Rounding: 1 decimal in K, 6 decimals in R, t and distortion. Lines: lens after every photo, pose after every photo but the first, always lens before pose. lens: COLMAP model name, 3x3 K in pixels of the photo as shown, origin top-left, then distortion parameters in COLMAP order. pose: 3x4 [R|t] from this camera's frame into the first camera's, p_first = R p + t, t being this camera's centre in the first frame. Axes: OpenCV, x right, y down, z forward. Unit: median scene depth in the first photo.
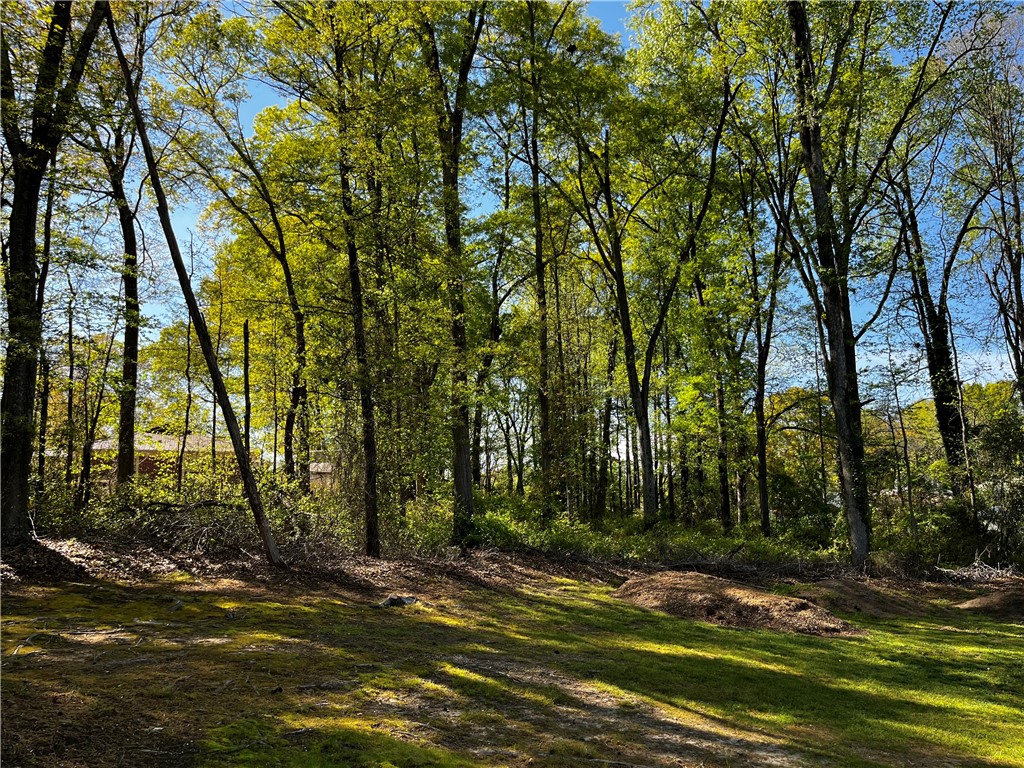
lens RADIAL K [[794.8, 0, 504.4], [0, 794.8, 386.0], [0, 0, 1]] dist [0.074269, -0.108191]
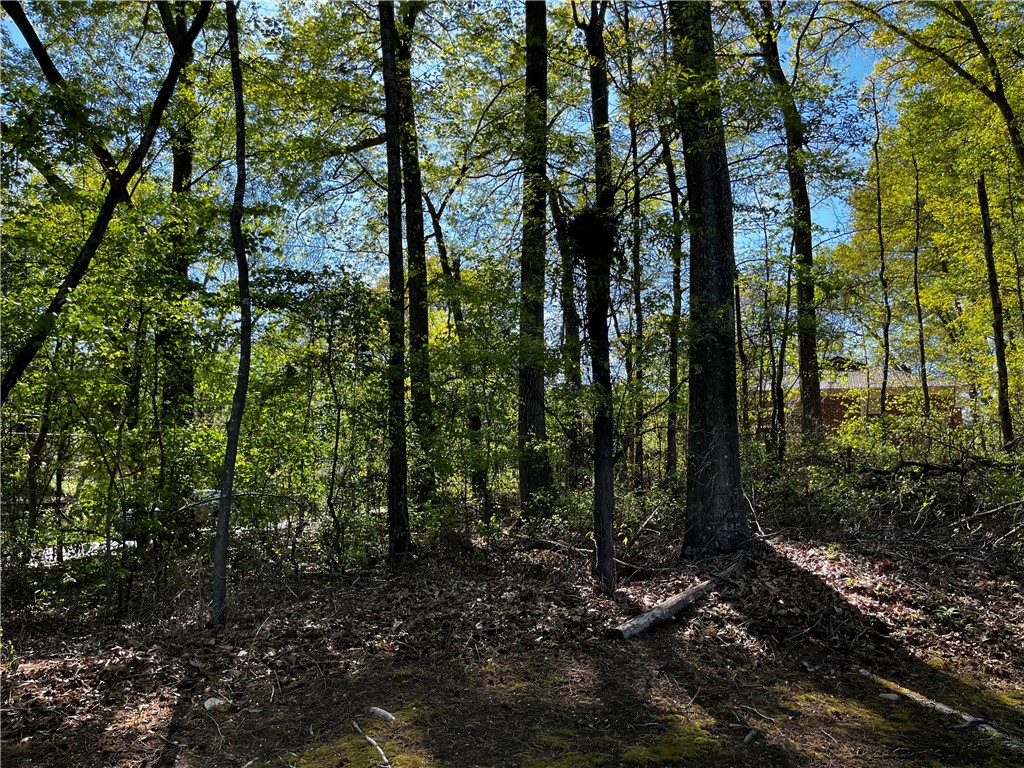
lens RADIAL K [[794.8, 0, 517.1], [0, 794.8, 384.0], [0, 0, 1]] dist [0.074269, -0.108191]
pose [[0.743068, -0.040164, -0.668009, -0.355816], [0.085389, 0.995729, 0.035115, 0.058983], [0.663745, -0.083134, 0.743324, 0.525586]]
